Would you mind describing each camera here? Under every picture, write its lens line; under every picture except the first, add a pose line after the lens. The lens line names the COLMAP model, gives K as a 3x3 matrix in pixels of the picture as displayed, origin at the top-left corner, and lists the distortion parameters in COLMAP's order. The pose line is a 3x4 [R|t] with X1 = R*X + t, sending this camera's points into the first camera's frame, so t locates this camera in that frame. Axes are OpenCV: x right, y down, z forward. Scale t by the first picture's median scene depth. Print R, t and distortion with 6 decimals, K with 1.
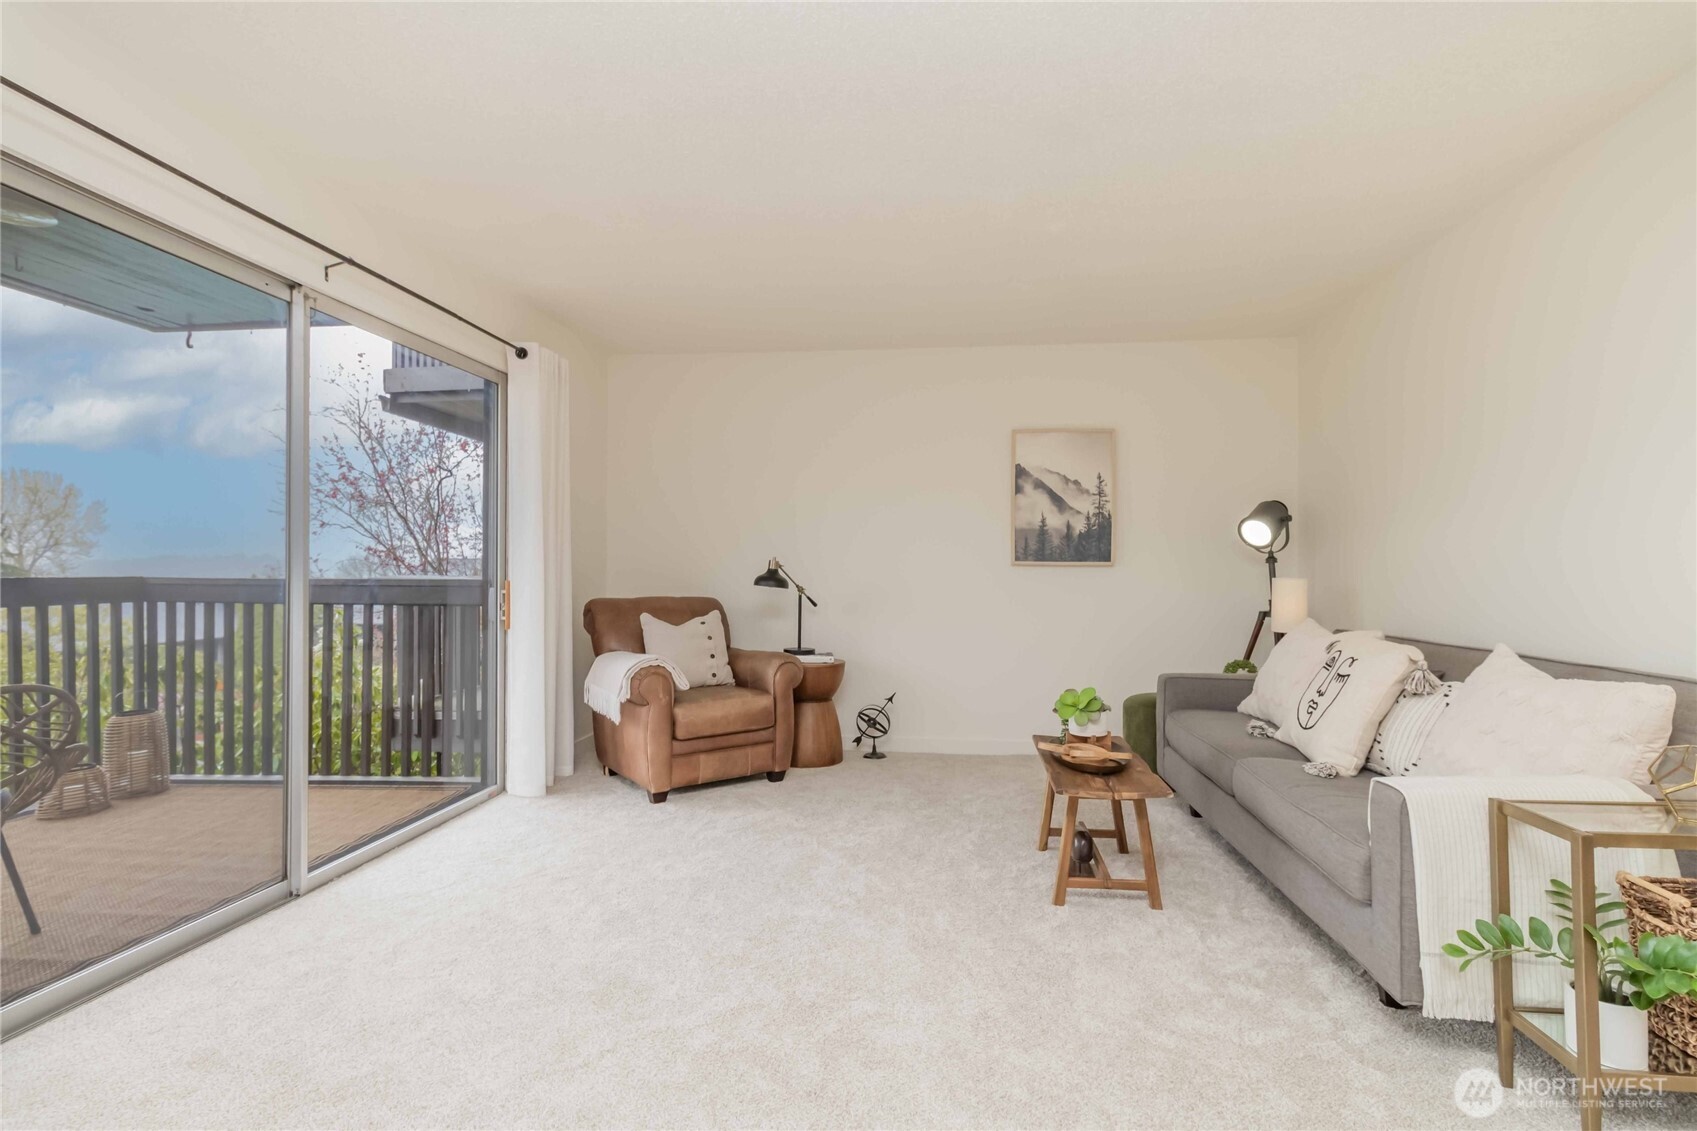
lens RADIAL K [[815.1, 0, 833.5], [0, 815.1, 555.7], [0, 0, 1]] dist [0.000917, 0.000048]
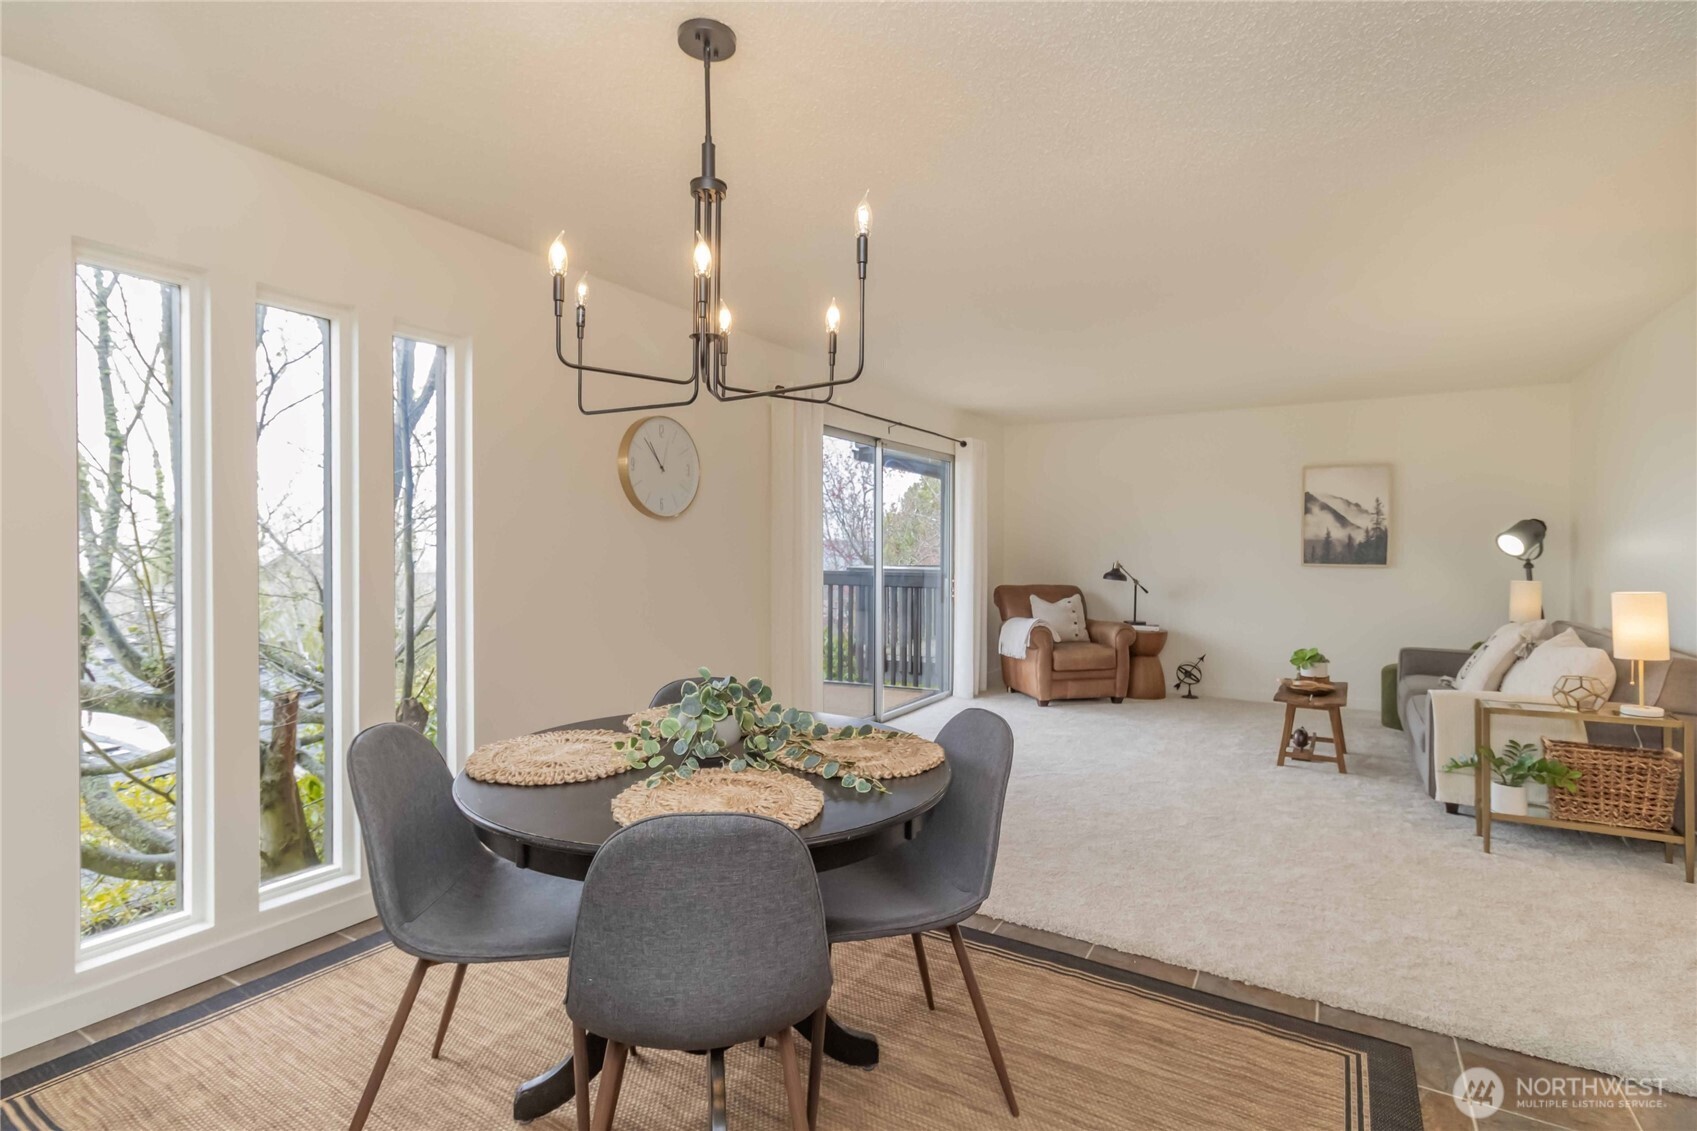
lens RADIAL K [[815.1, 0, 833.5], [0, 815.1, 555.7], [0, 0, 1]] dist [0.000917, 0.000048]
pose [[0.913501, 0.006399, -0.406785, 0.064091], [0.005073, 0.999619, 0.027118, -0.051516], [0.406804, -0.026836, 0.913121, -0.615454]]
